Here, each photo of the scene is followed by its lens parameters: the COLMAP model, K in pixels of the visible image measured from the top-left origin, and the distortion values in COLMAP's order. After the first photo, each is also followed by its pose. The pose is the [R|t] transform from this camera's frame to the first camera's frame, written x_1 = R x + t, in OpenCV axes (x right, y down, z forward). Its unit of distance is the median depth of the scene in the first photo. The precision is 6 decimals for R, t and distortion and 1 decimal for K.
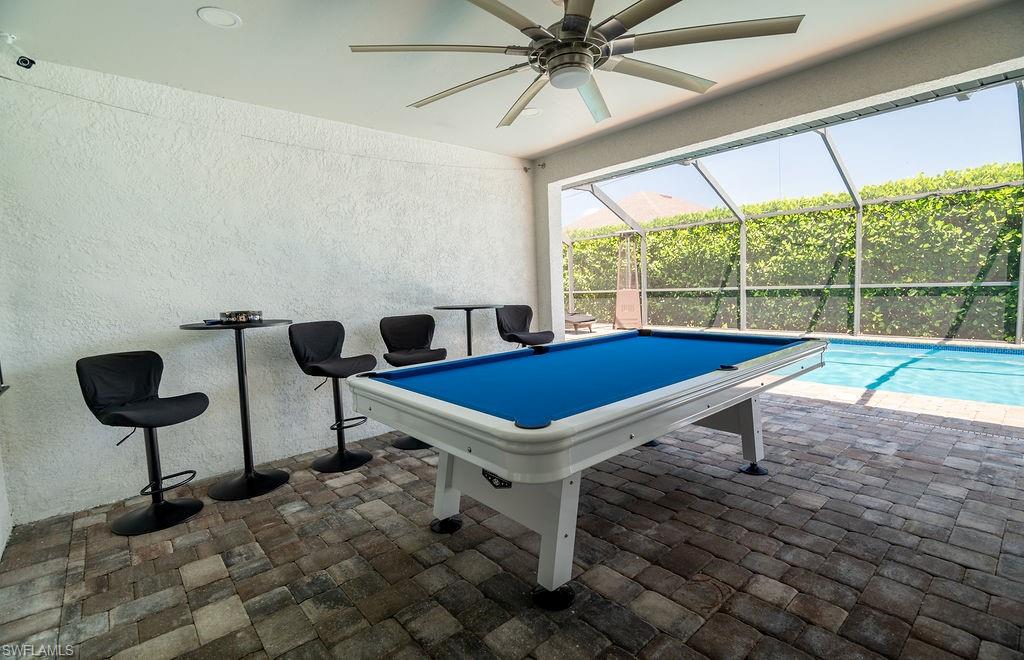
lens RADIAL K [[484.7, 0, 506.6], [0, 484.7, 332.5], [0, 0, 1]] dist [-0.054722, 0.018994]
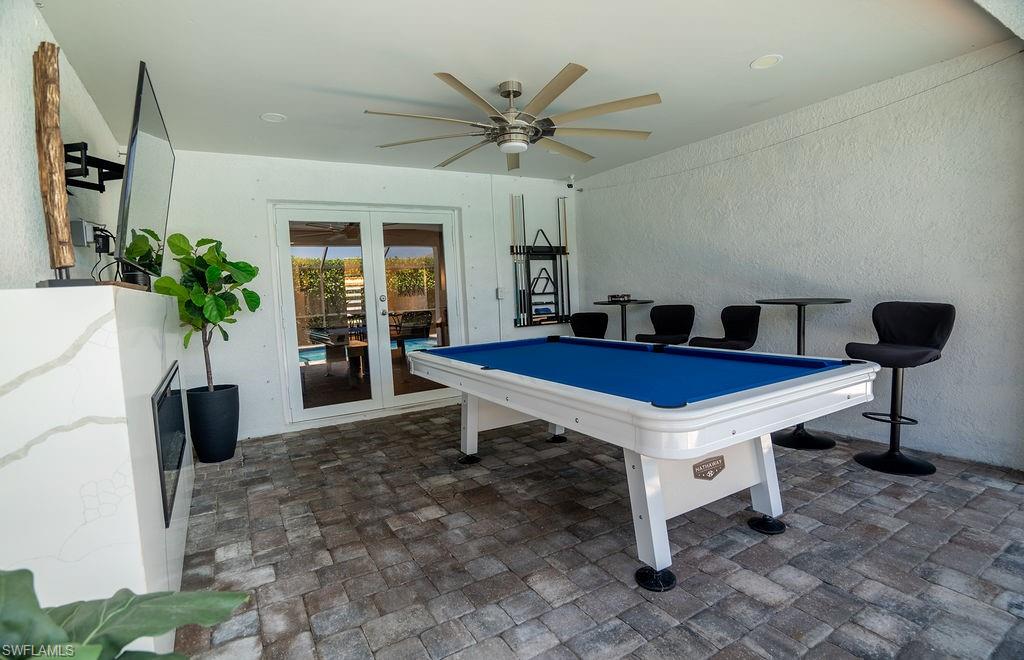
lens RADIAL K [[484.7, 0, 513.1], [0, 484.7, 329.6], [0, 0, 1]] dist [-0.054722, 0.018994]
pose [[-0.153249, 0.138344, -0.978456, 1.230072], [-0.032848, 0.988892, 0.144964, -0.162613], [0.987642, 0.054355, -0.147002, 0.928481]]
